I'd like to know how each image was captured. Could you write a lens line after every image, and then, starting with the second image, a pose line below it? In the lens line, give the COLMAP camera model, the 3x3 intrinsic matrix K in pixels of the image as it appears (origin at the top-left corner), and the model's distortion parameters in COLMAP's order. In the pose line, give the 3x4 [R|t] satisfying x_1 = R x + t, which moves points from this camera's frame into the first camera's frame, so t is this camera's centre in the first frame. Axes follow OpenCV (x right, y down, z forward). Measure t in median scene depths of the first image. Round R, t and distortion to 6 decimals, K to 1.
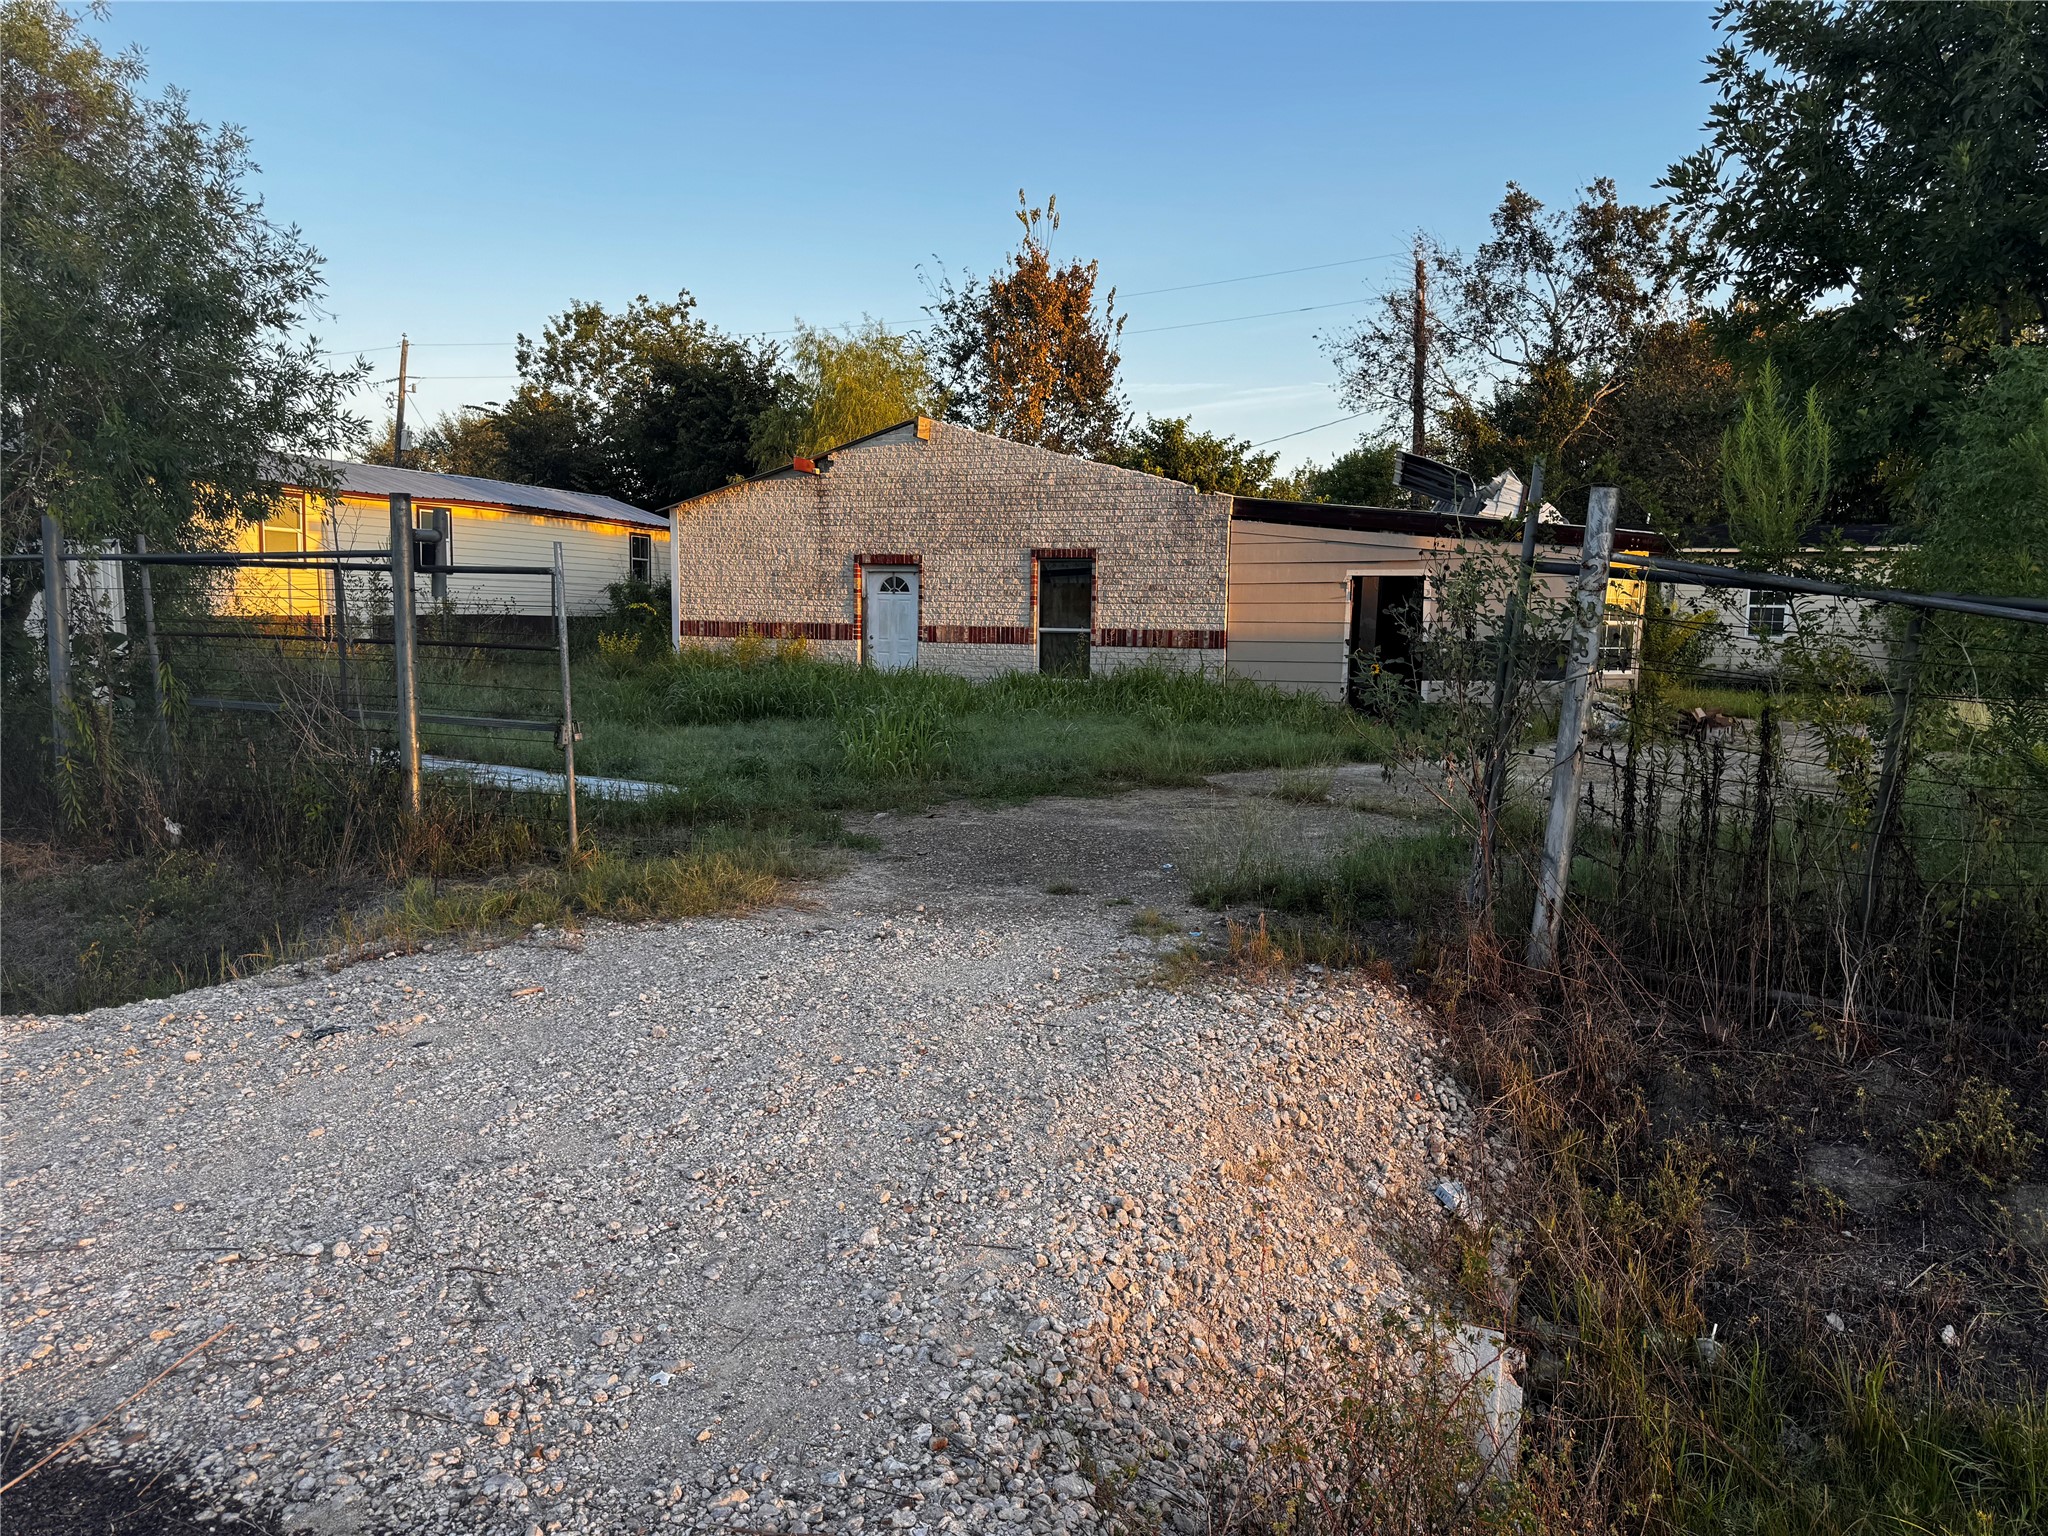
lens RADIAL K [[1447.2, 0, 1024.0], [0, 1447.2, 768.0], [0, 0, 1]] dist [0.115667, -0.175208]
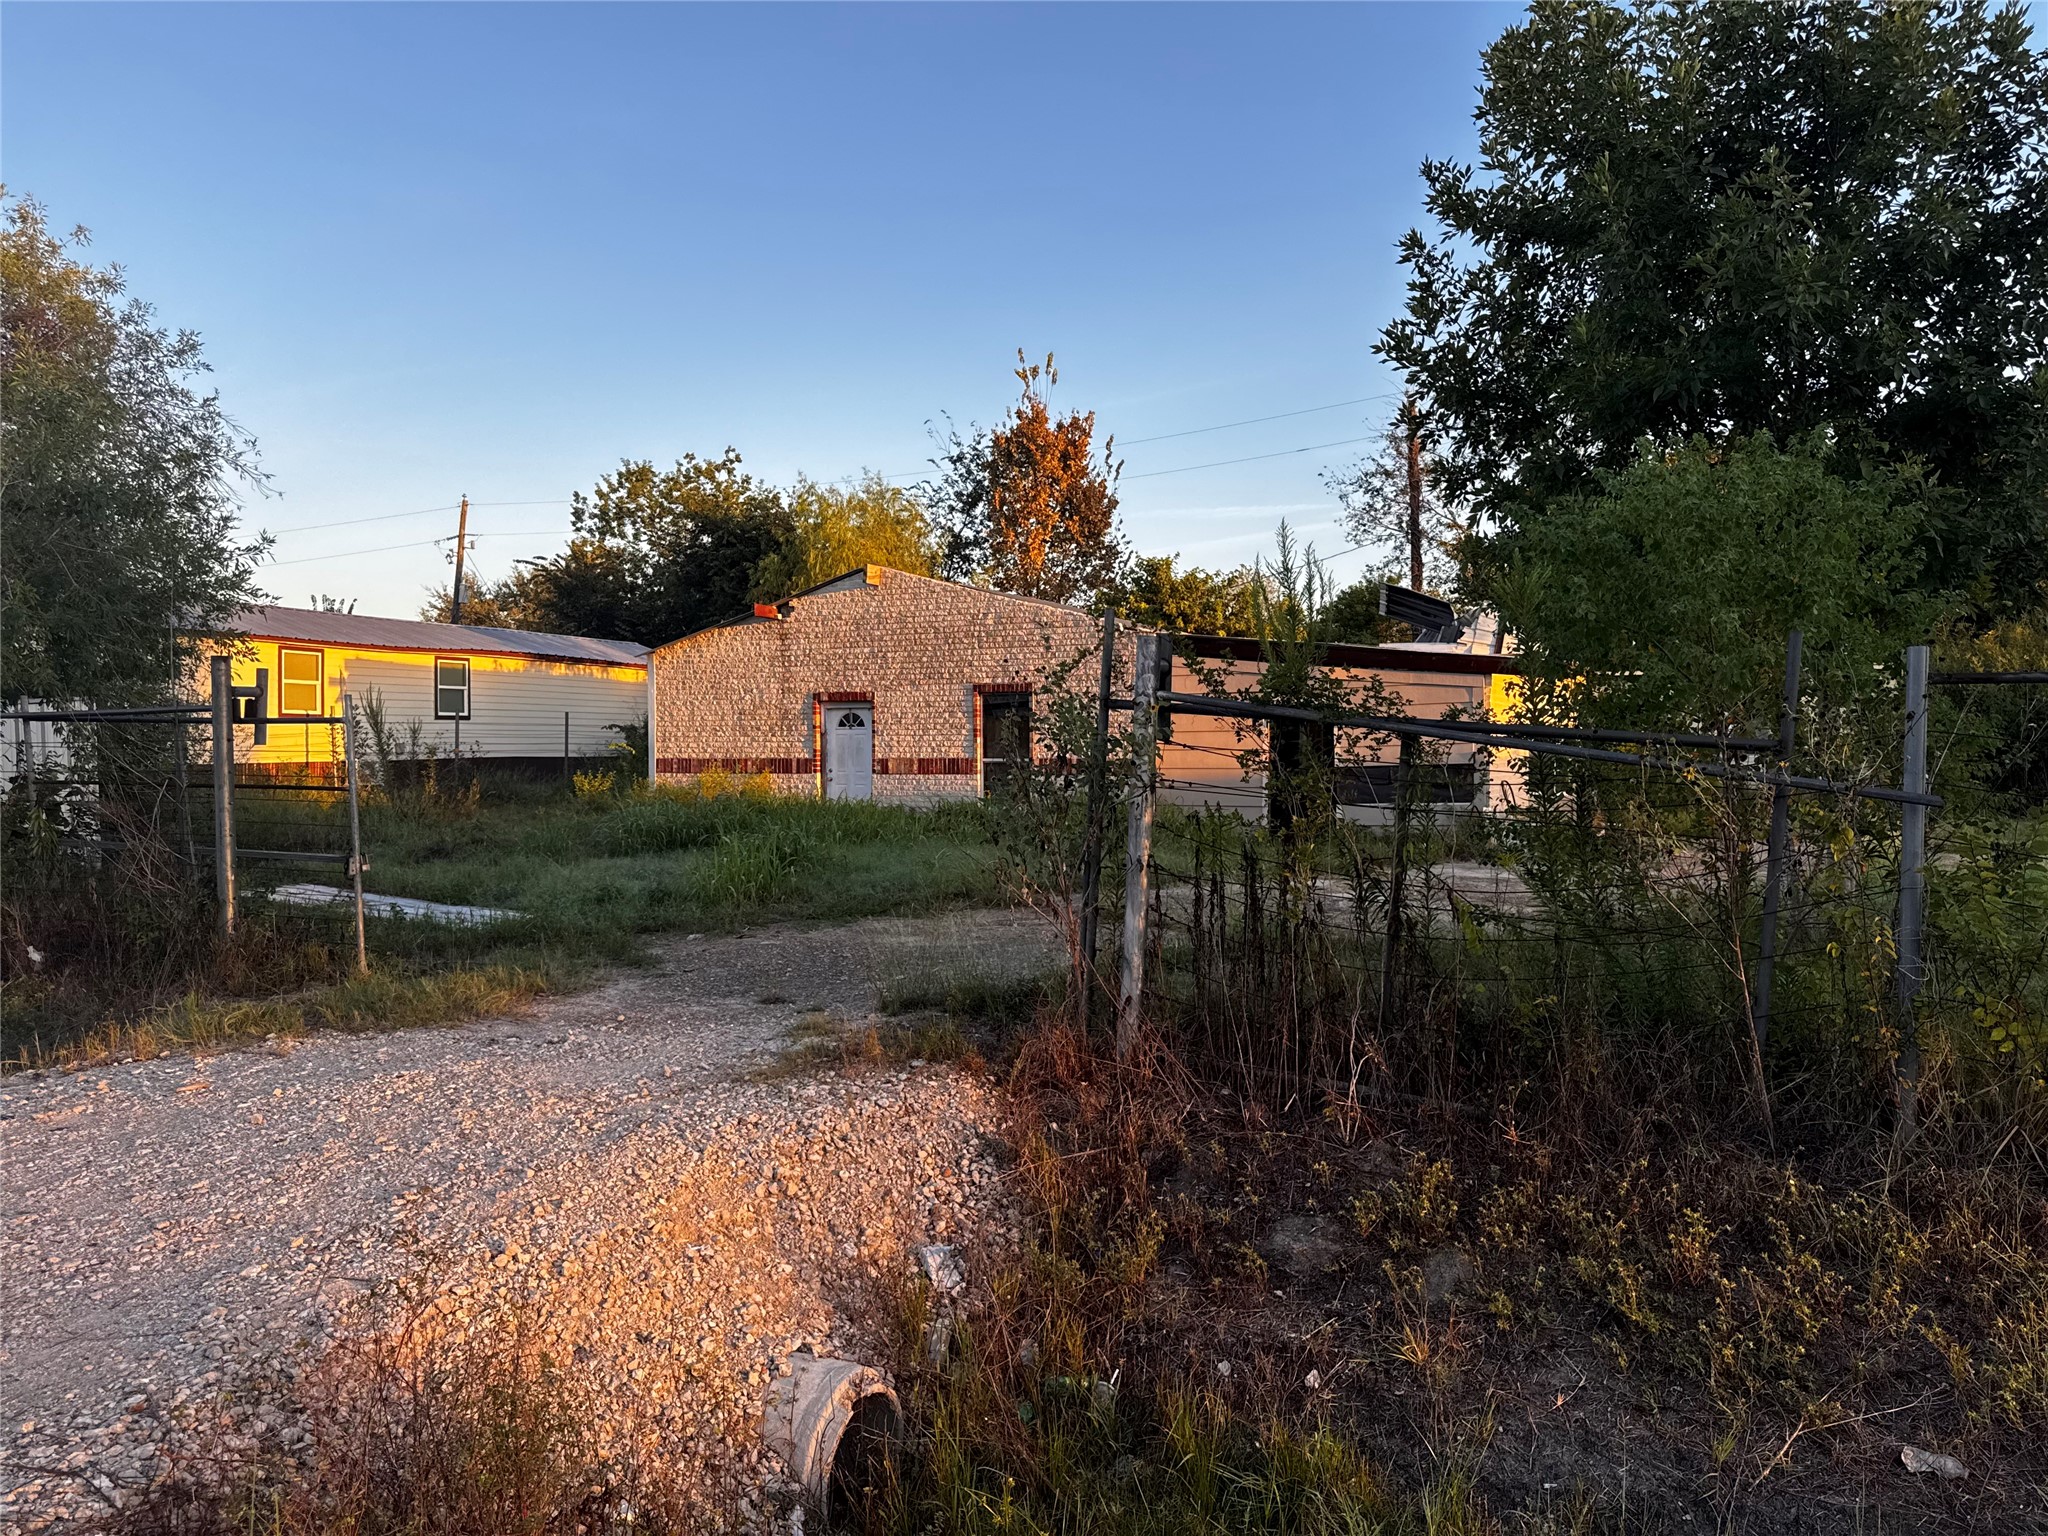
lens RADIAL K [[1435.5, 0, 1036.5], [0, 1435.5, 770.7], [0, 0, 1]] dist [0.157588, -0.270786]
pose [[0.998607, -0.017910, -0.049626, 0.064499], [0.013523, 0.996086, -0.087354, 0.002325], [0.050996, 0.086561, 0.994940, -0.021857]]
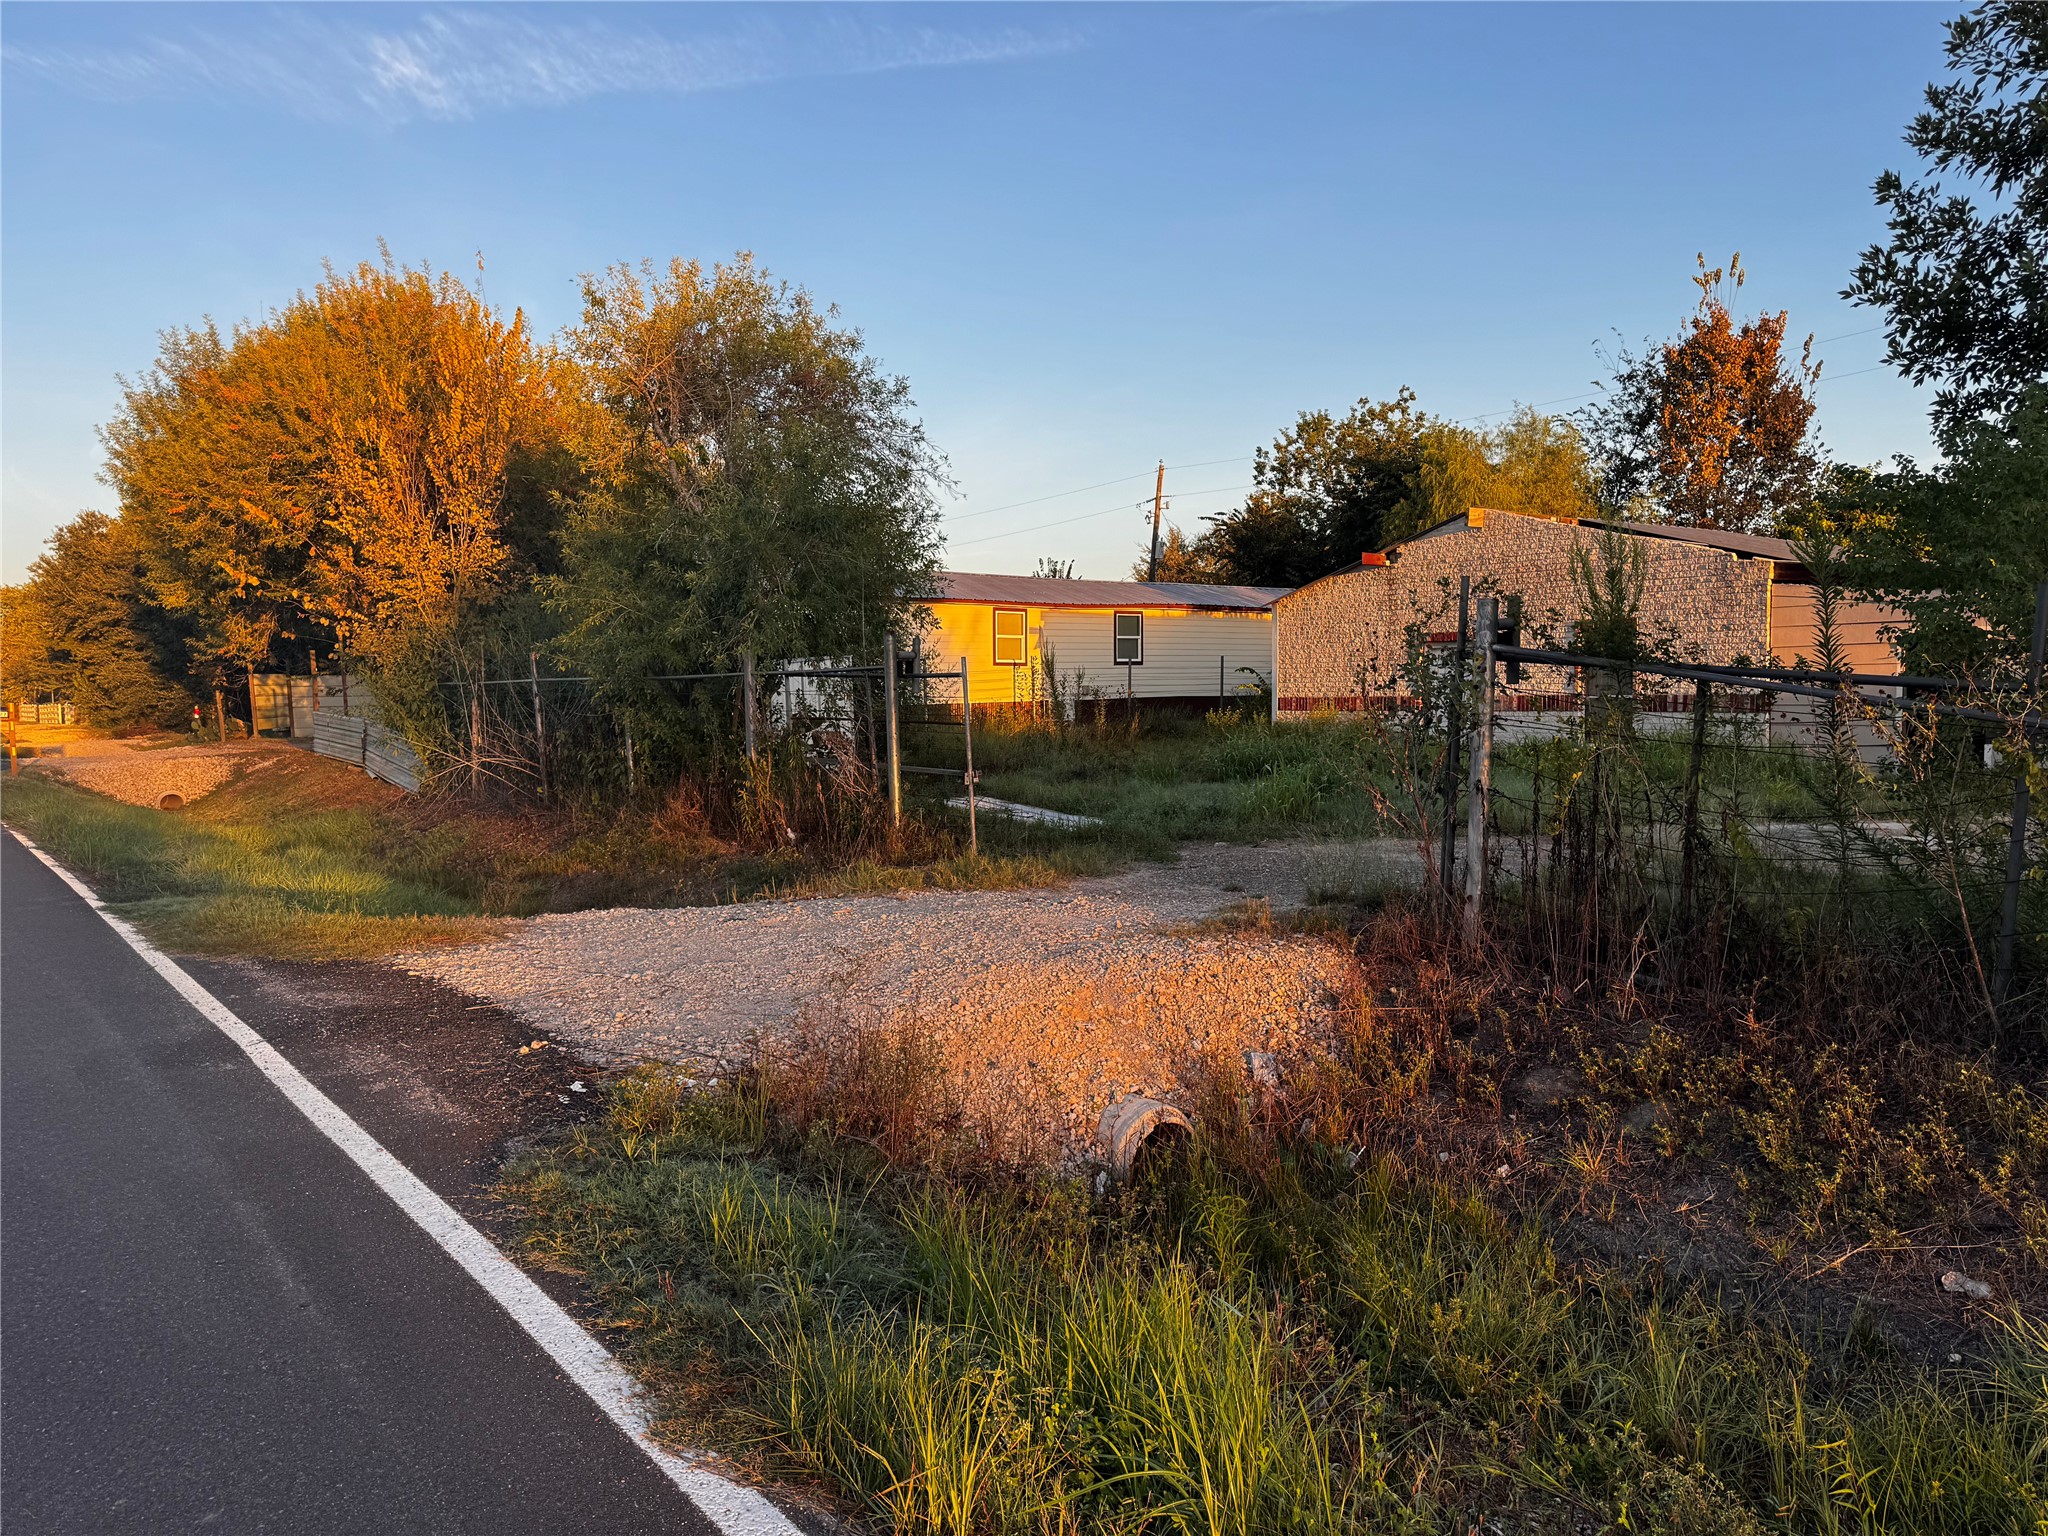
lens RADIAL K [[1435.5, 0, 1036.5], [0, 1435.5, 770.7], [0, 0, 1]] dist [0.157588, -0.270786]
pose [[0.863382, 0.003519, -0.504539, 0.129509], [-0.027406, 0.998827, -0.039931, 0.007091], [0.503806, 0.048303, 0.862465, -0.071635]]
